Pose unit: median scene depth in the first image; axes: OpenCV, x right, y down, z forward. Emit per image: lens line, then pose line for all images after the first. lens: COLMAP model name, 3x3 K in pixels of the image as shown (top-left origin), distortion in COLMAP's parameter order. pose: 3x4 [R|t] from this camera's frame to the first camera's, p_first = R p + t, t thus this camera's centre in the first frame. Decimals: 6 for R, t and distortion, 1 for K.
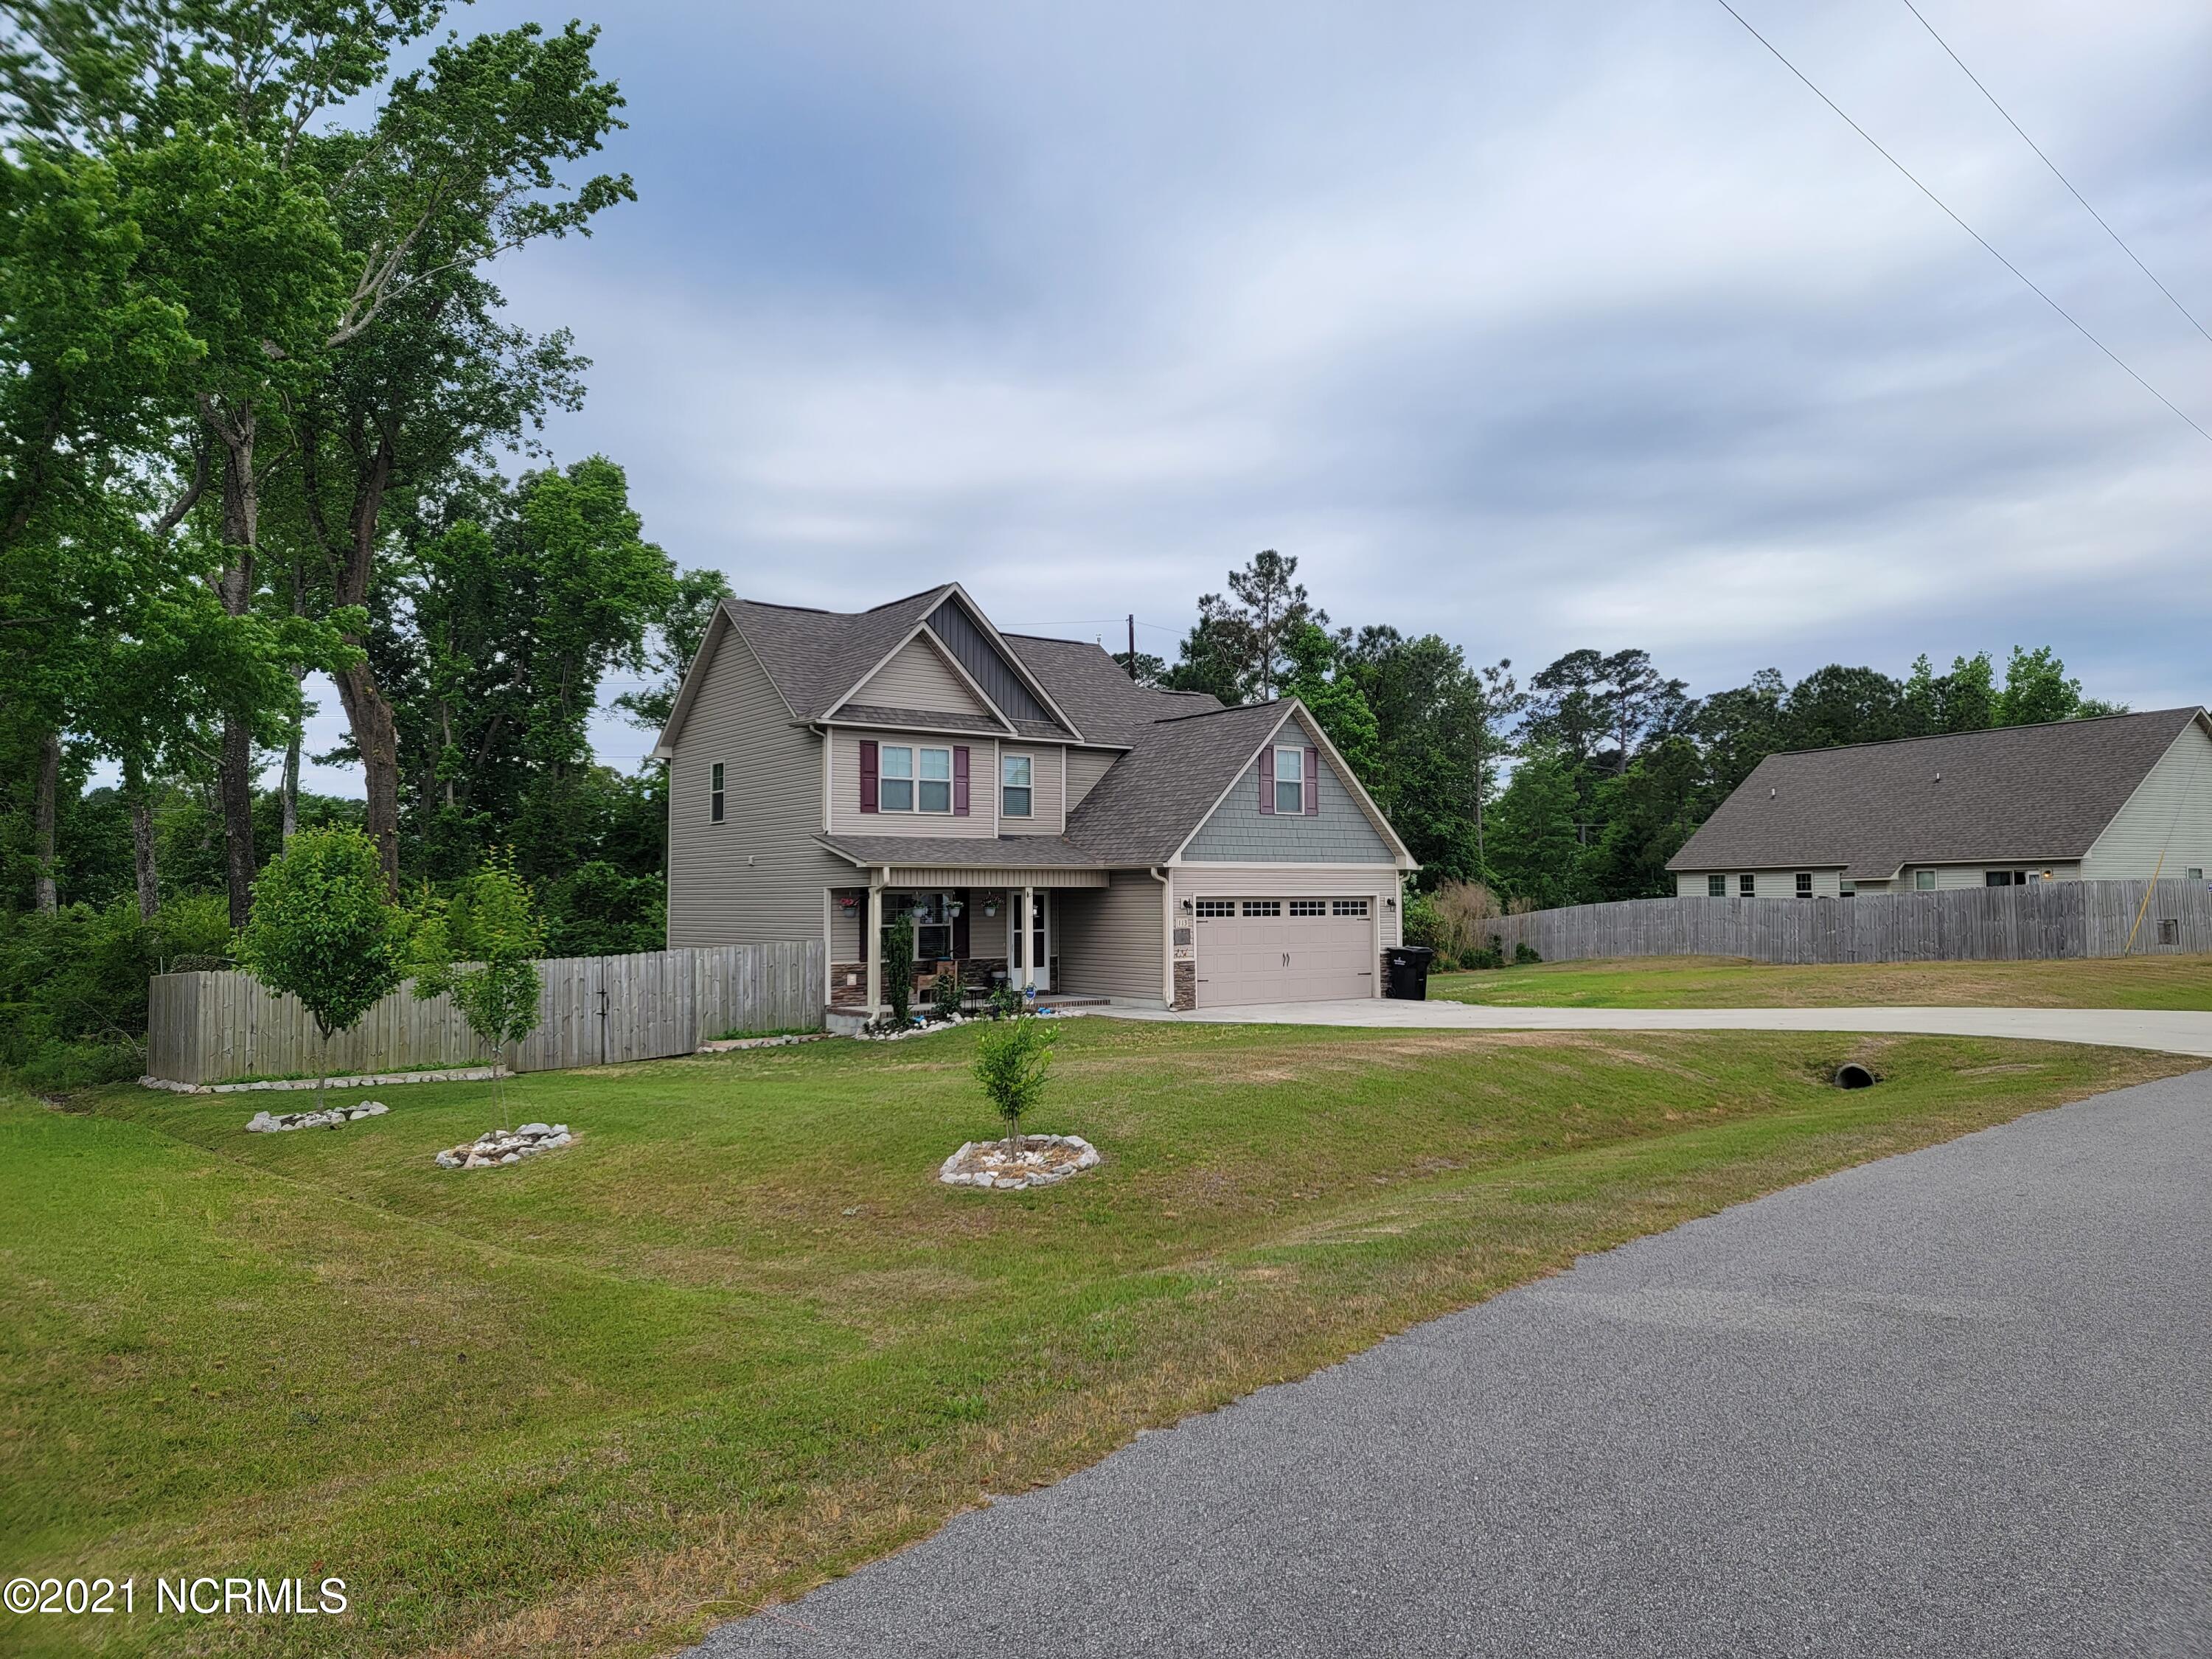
lens RADIAL K [[1516.1, 0, 1130.8], [0, 1516.1, 821.6], [0, 0, 1]] dist [0.125948, -0.114959]
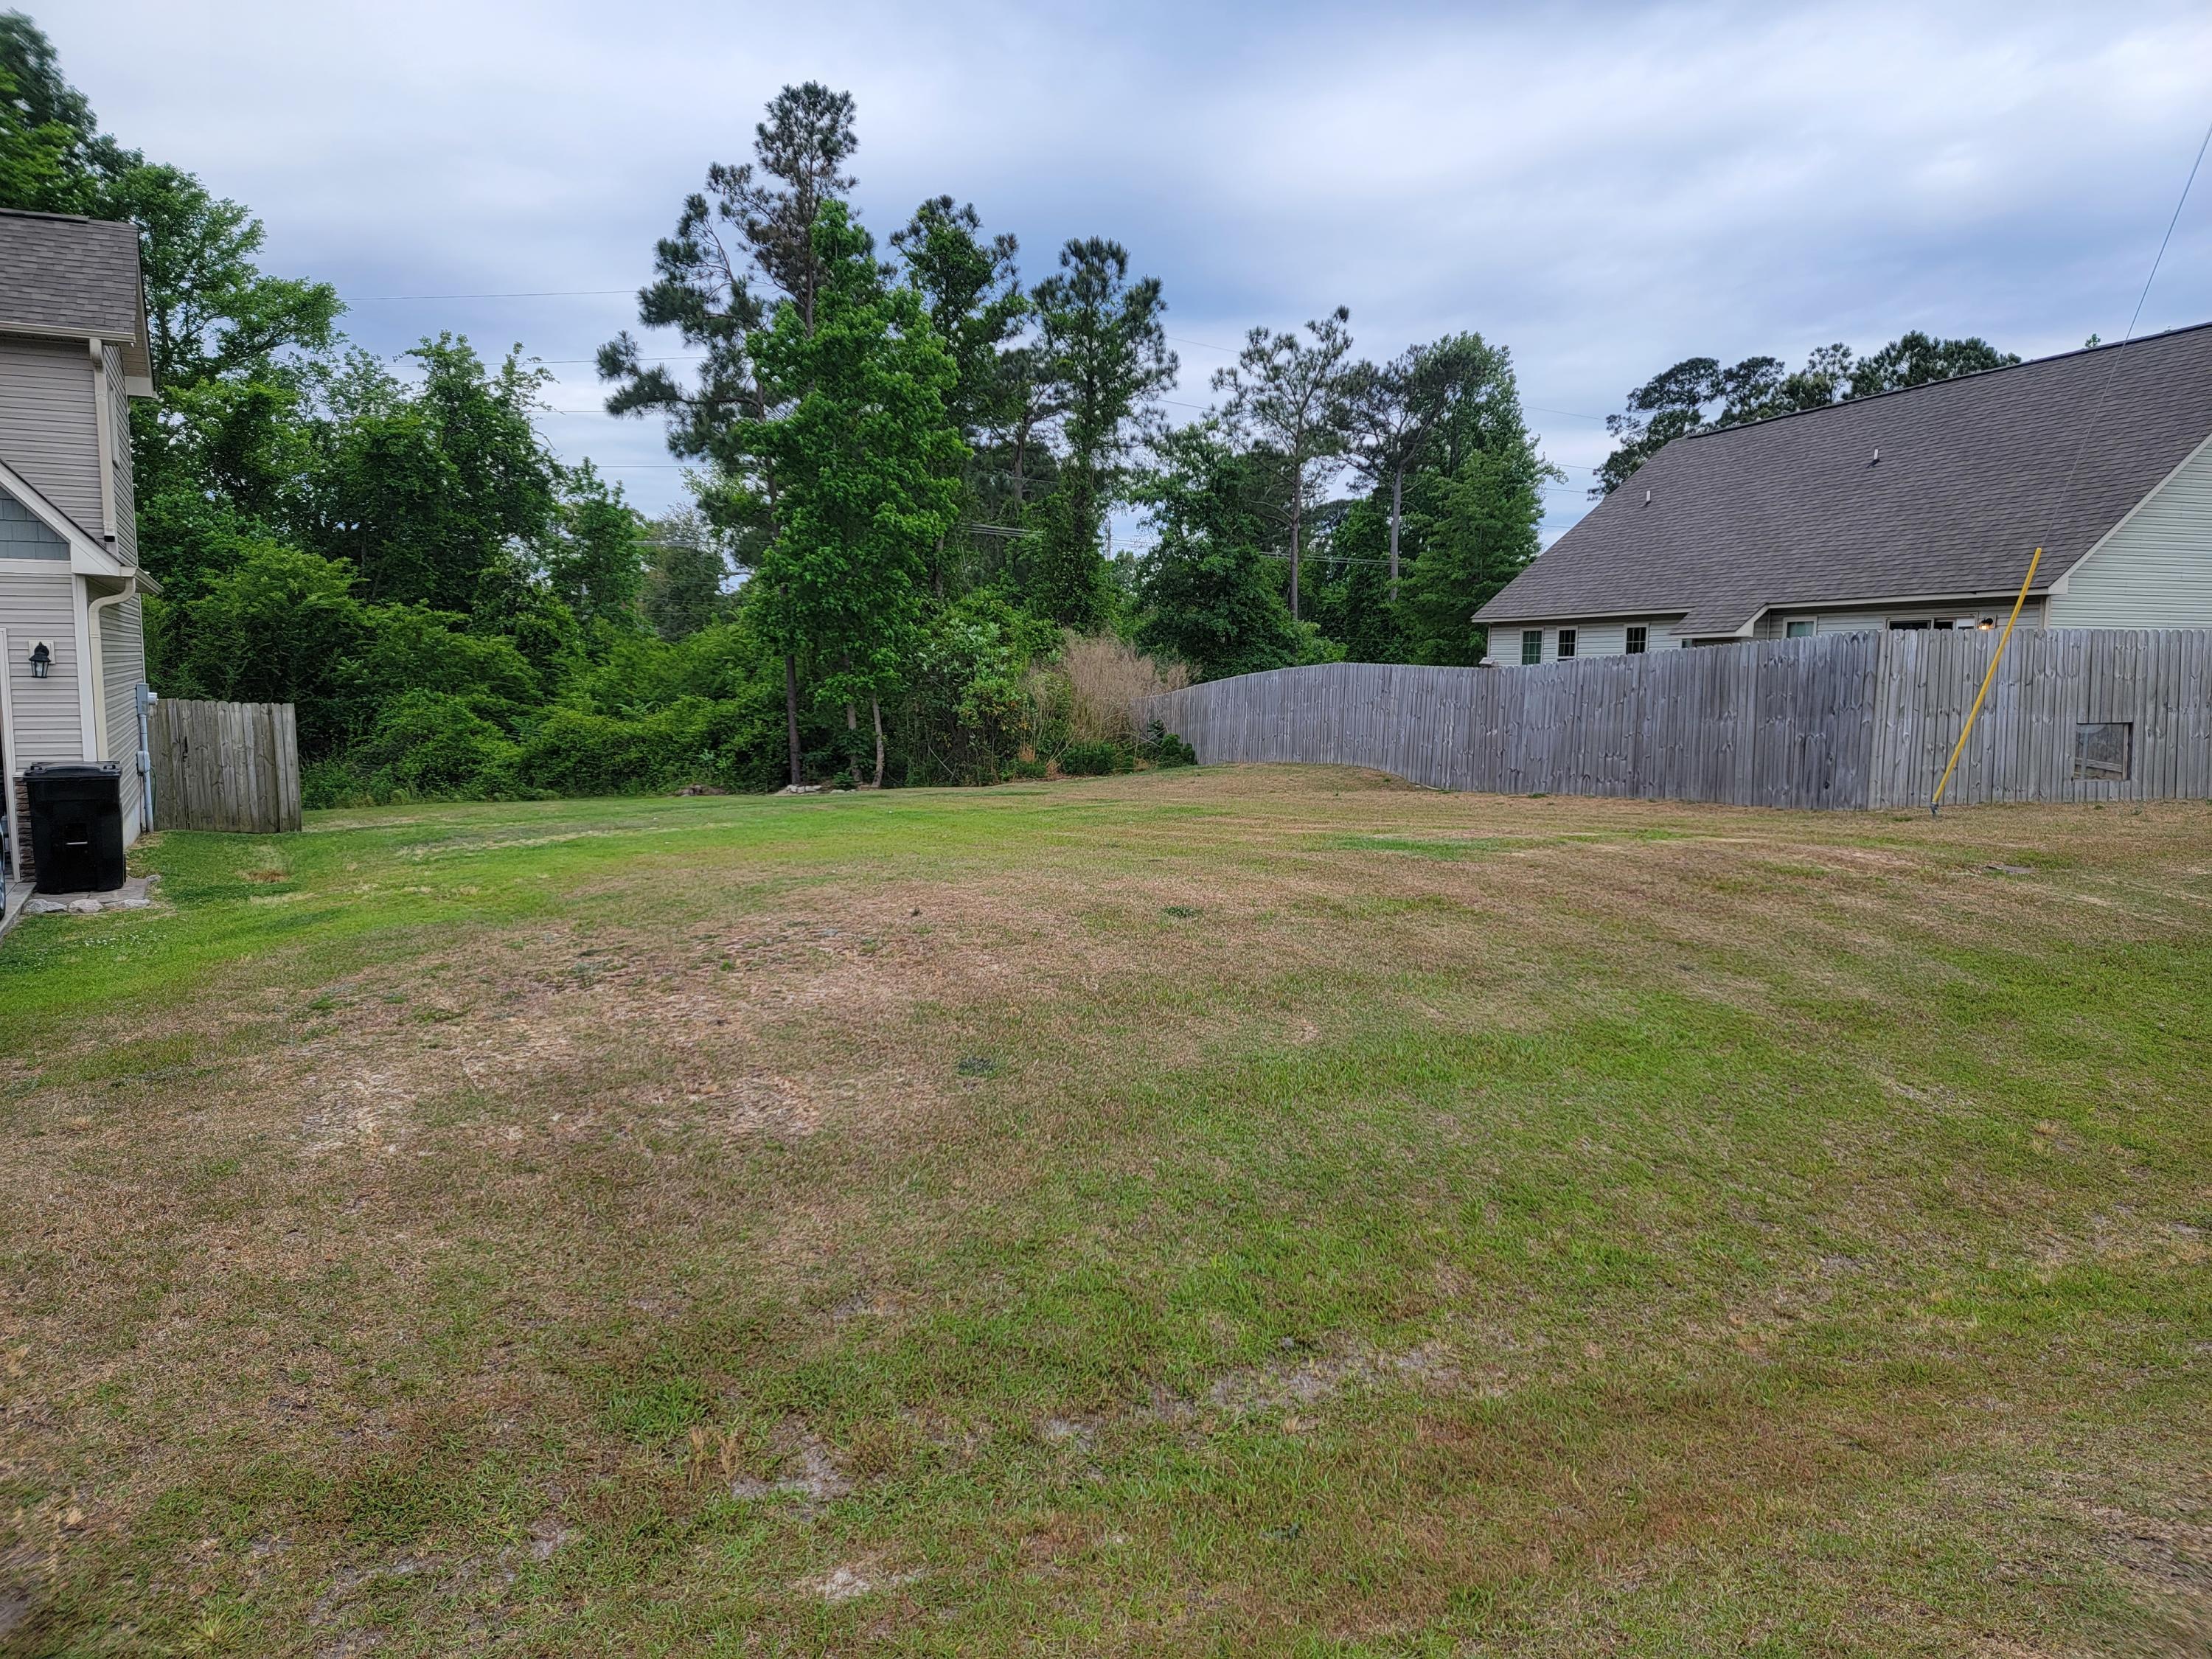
lens RADIAL K [[1509.6, 0, 1107.8], [0, 1509.6, 811.1], [0, 0, 1]] dist [0.187319, -0.171021]
pose [[0.992260, 0.027986, -0.120981, 0.530381], [-0.009622, 0.988672, 0.149784, 0.028486], [0.123803, -0.147461, 0.981289, 0.639824]]
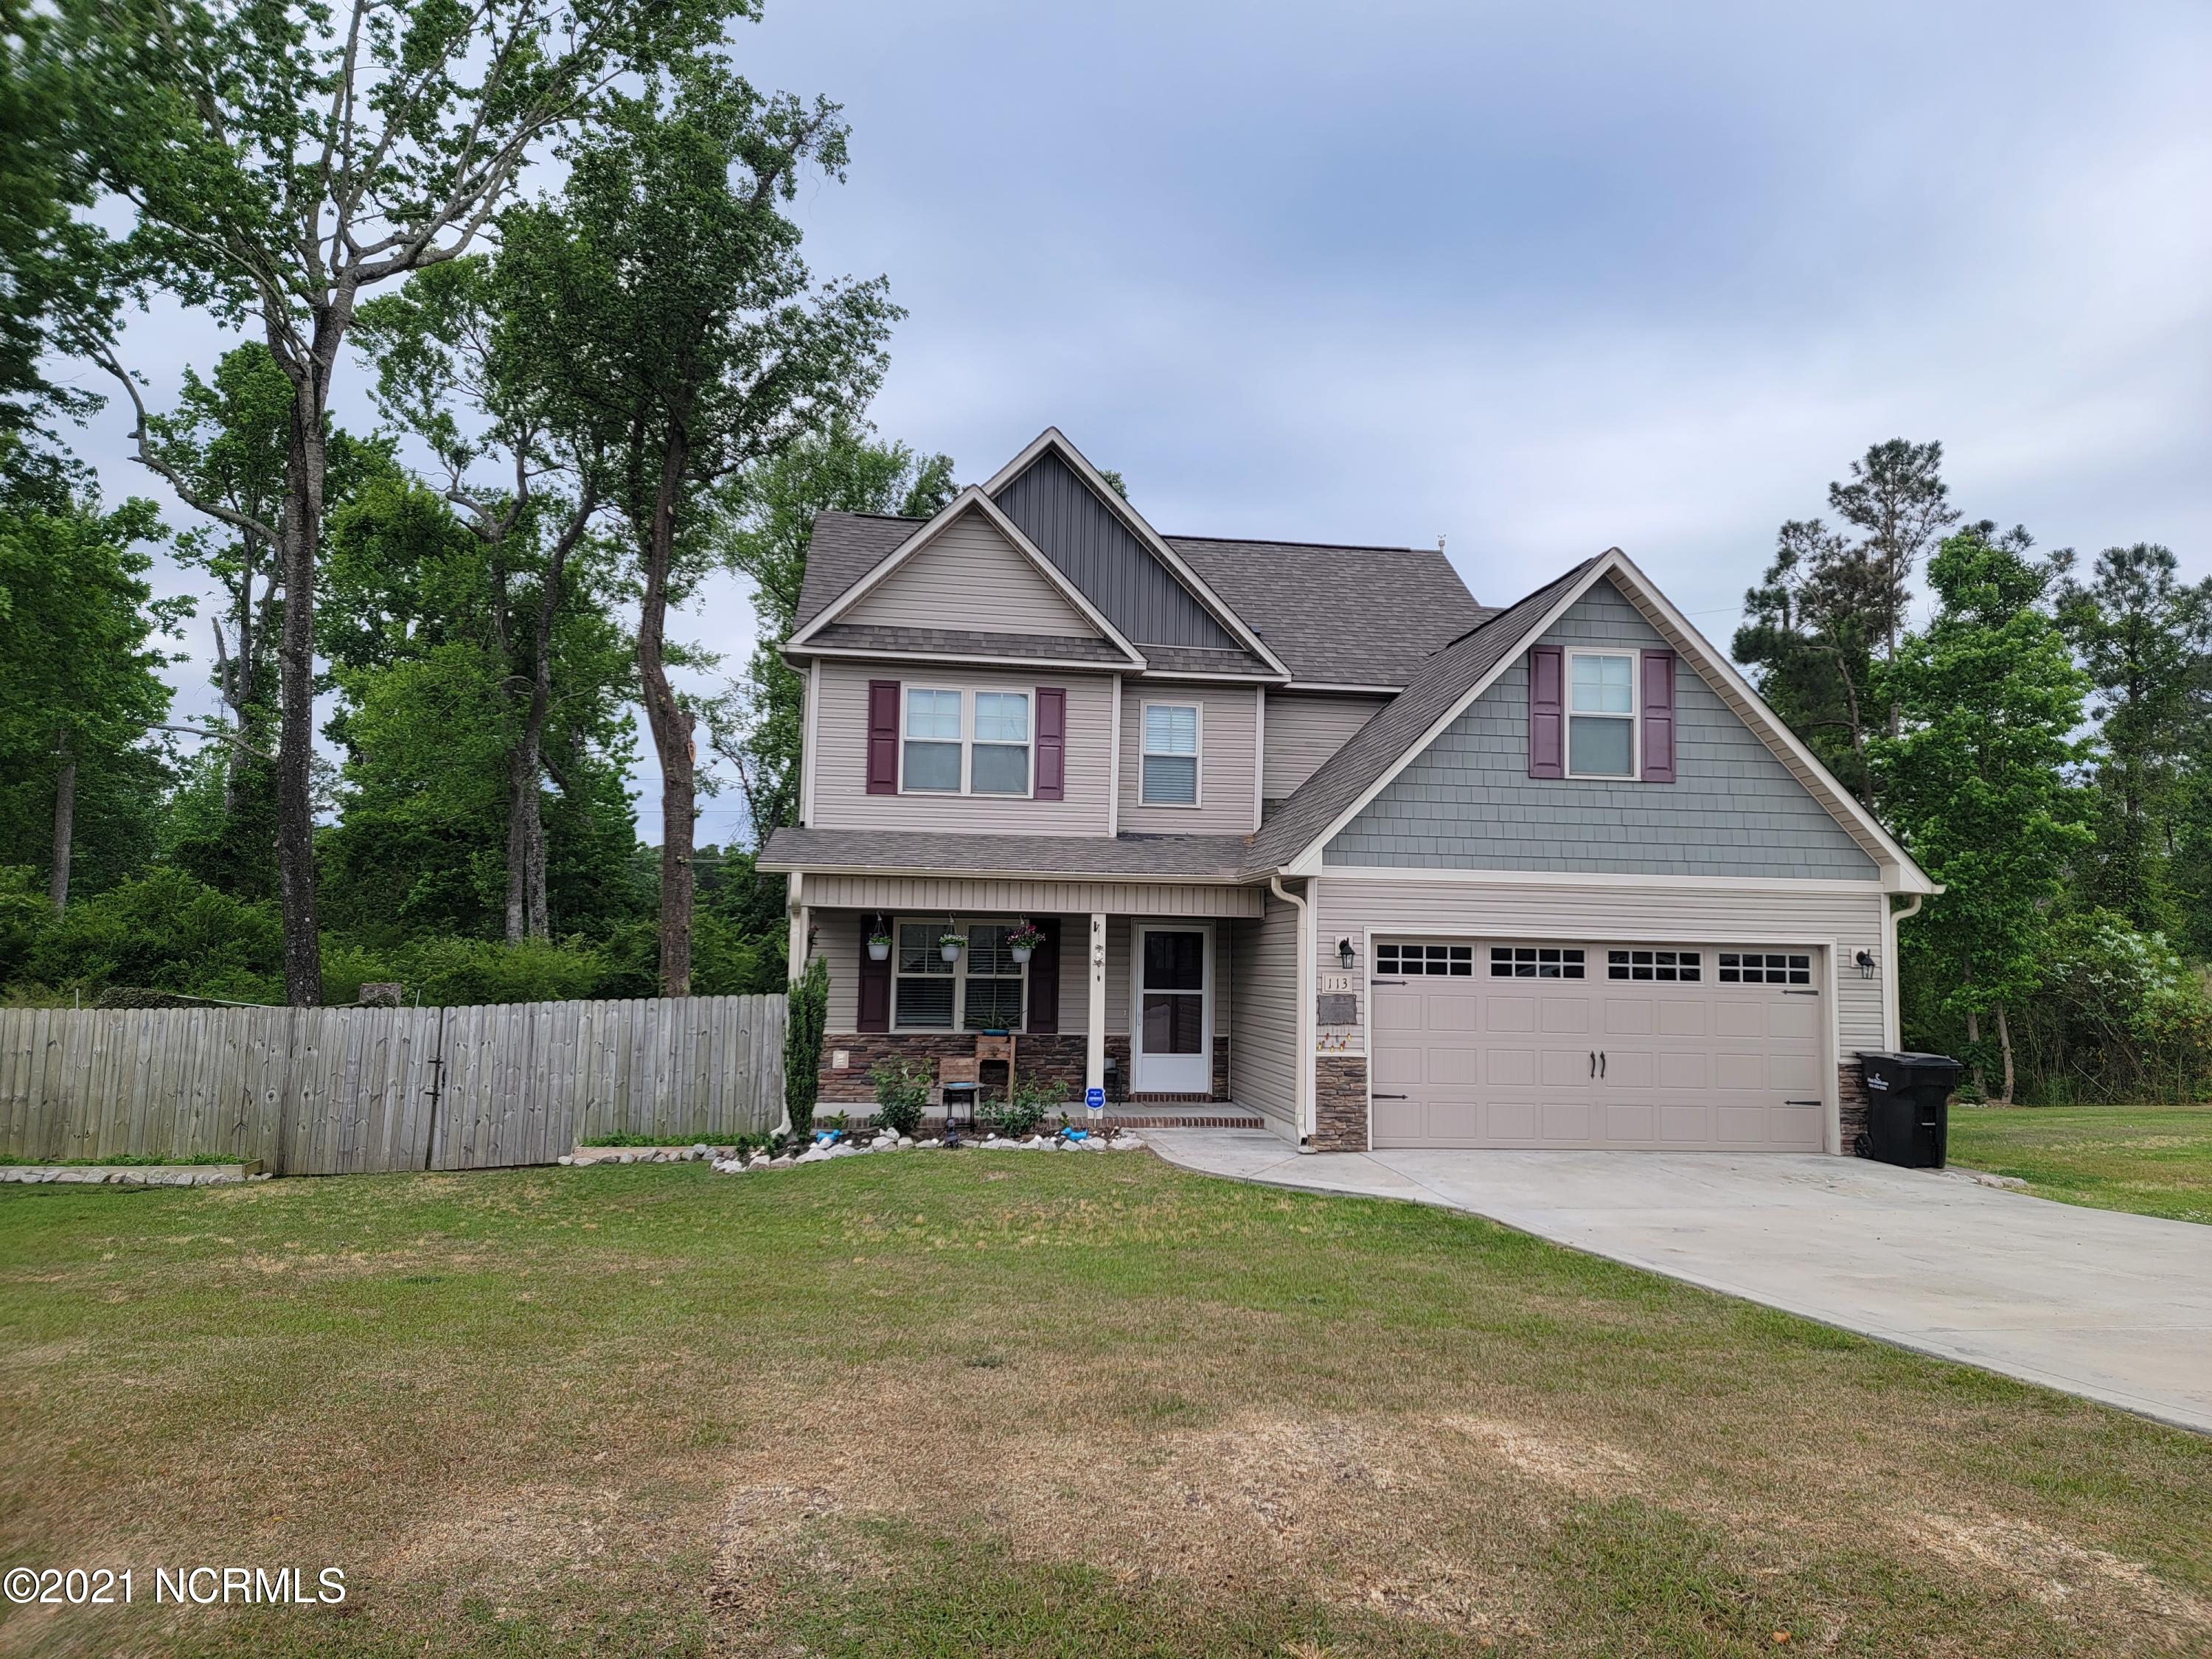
lens RADIAL K [[1508.6, 0, 1147.6], [0, 1508.6, 826.0], [0, 0, 1]] dist [0.117040, -0.107422]
pose [[0.884382, -0.020242, -0.466326, 0.207003], [0.000313, 0.999085, -0.042774, 0.032580], [0.466765, 0.037682, 0.883578, 0.472526]]
